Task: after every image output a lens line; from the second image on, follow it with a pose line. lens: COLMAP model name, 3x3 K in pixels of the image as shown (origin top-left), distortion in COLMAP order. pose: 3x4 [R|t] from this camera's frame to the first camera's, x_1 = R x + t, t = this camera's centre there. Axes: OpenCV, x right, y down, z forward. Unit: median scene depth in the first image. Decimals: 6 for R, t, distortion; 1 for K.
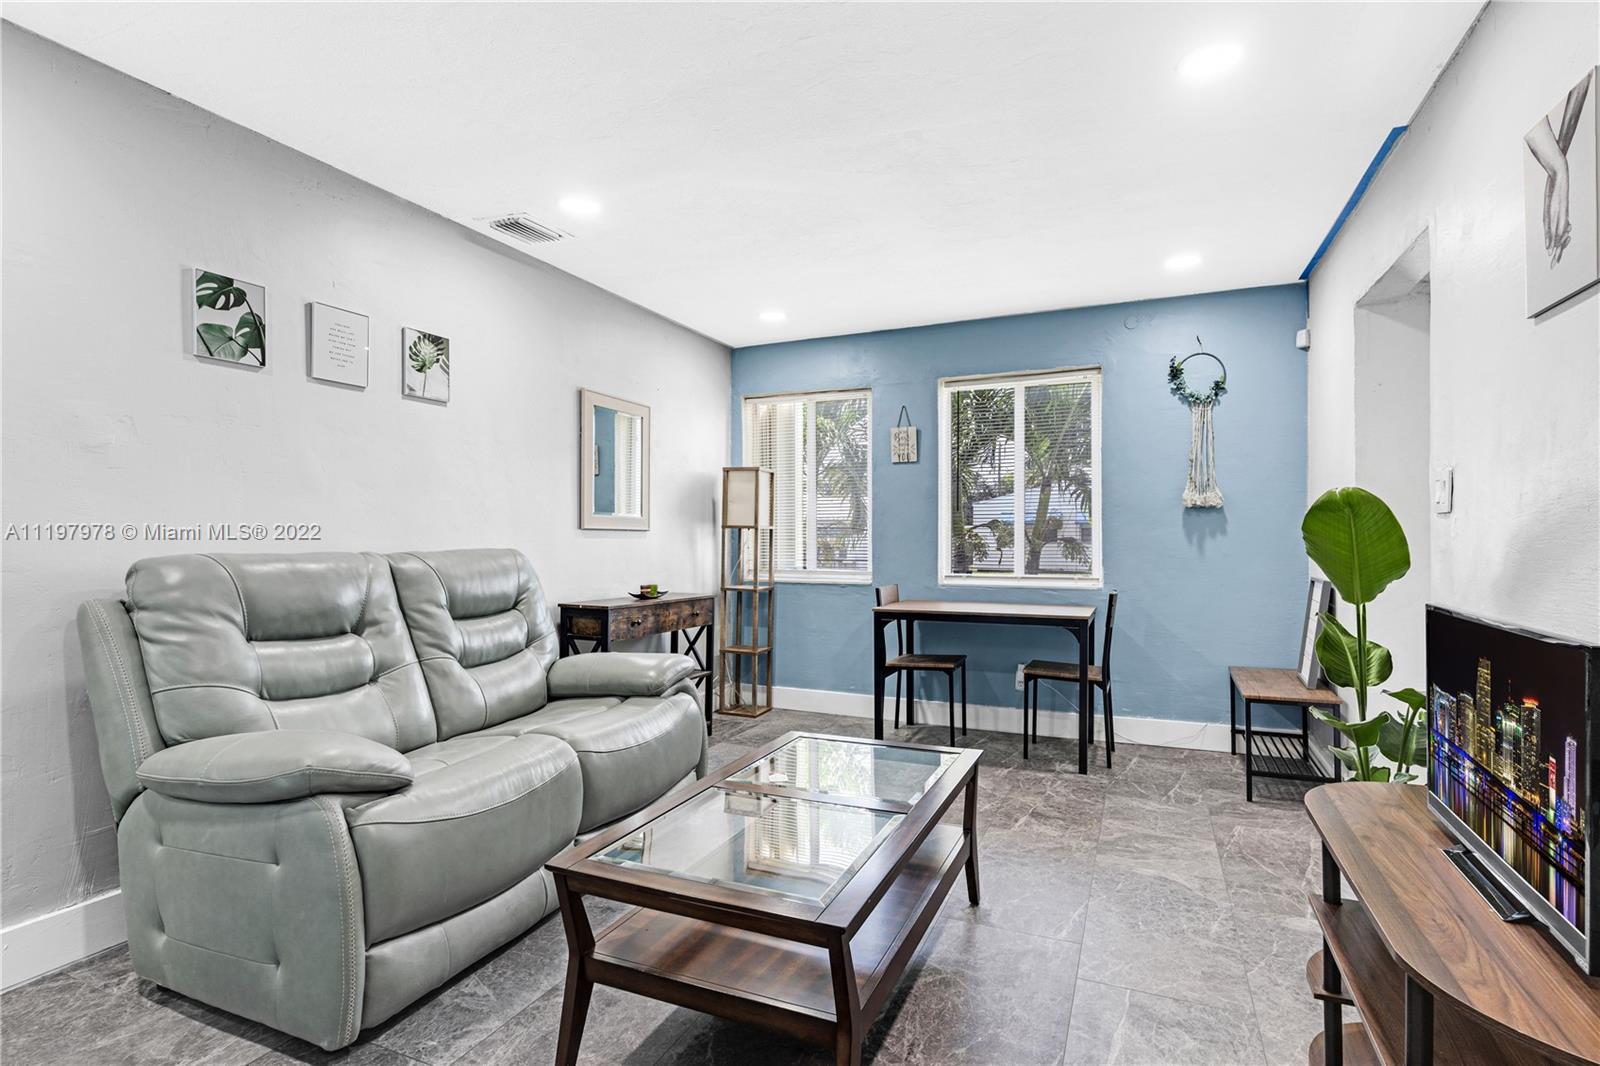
lens RADIAL K [[771.9, 0, 800.0], [0, 771.9, 533.0], [0, 0, 1]] dist [0.002593, 0.000632]
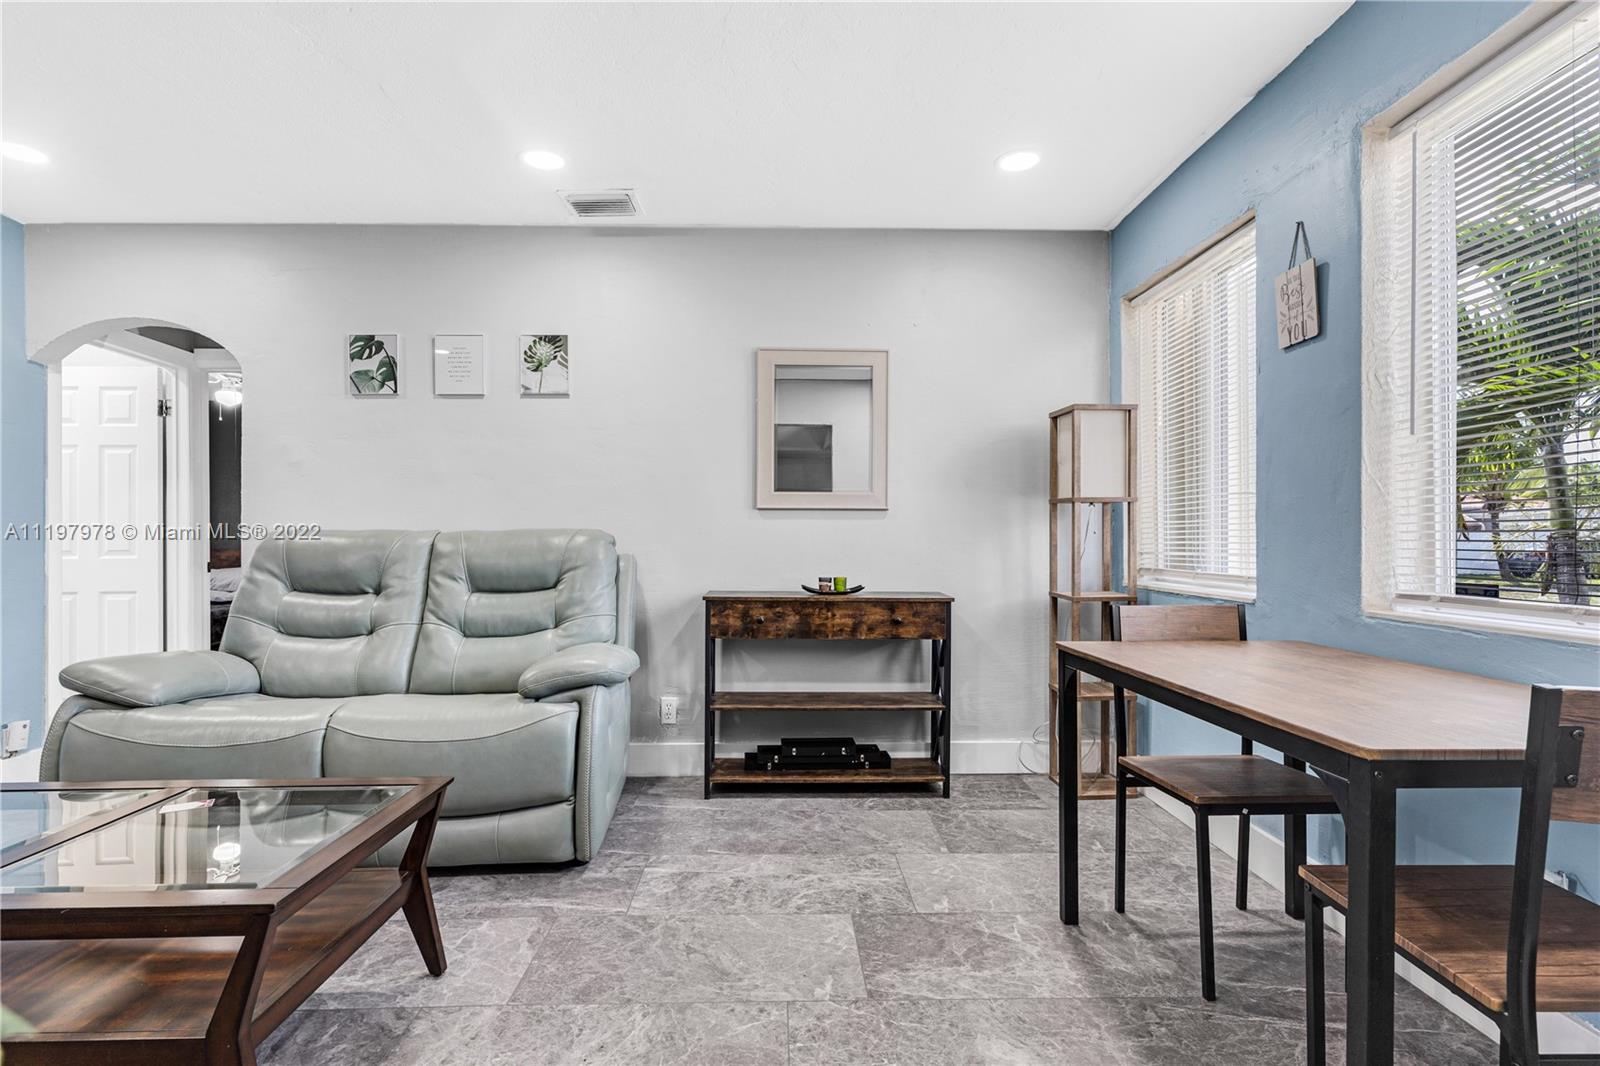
lens RADIAL K [[697.5, 0, 800.1], [0, 697.5, 524.2], [0, 0, 1]] dist [0.008545, 0.000135]
pose [[0.433644, 0.006076, -0.901064, 0.604756], [0.008107, 0.999910, 0.010644, 0.007673], [0.901048, -0.011921, 0.433556, 0.909044]]
